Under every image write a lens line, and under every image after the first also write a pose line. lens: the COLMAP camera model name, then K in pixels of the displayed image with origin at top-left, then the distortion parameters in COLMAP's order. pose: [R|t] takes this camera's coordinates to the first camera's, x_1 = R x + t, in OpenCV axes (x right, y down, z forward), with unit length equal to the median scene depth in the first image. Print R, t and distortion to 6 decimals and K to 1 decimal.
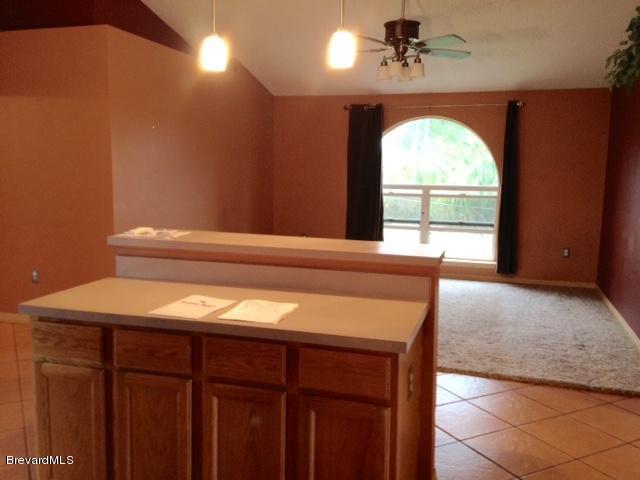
lens RADIAL K [[598.5, 0, 321.9], [0, 598.5, 240.8], [0, 0, 1]] dist [0.047291, 0.000000]
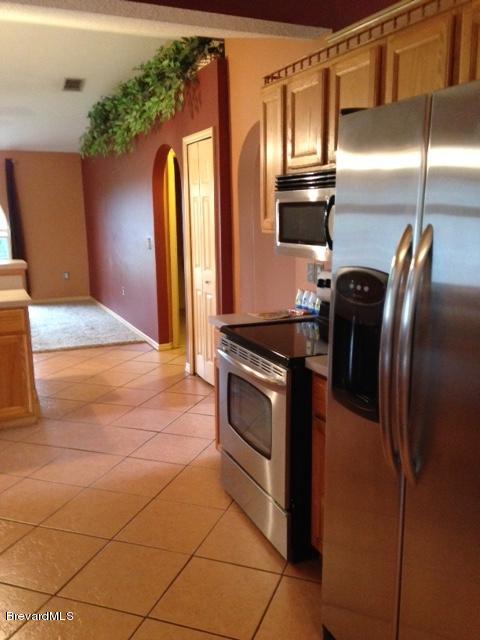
lens RADIAL K [[598.5, 0, 240.8], [0, 598.5, 320.3], [0, 0, 1]] dist [0.047291, 0.000000]
pose [[0.756935, -0.149617, 0.636132, -0.240123], [0.113429, 0.988743, 0.097581, 0.045321], [-0.643571, -0.001706, 0.765385, -0.391692]]
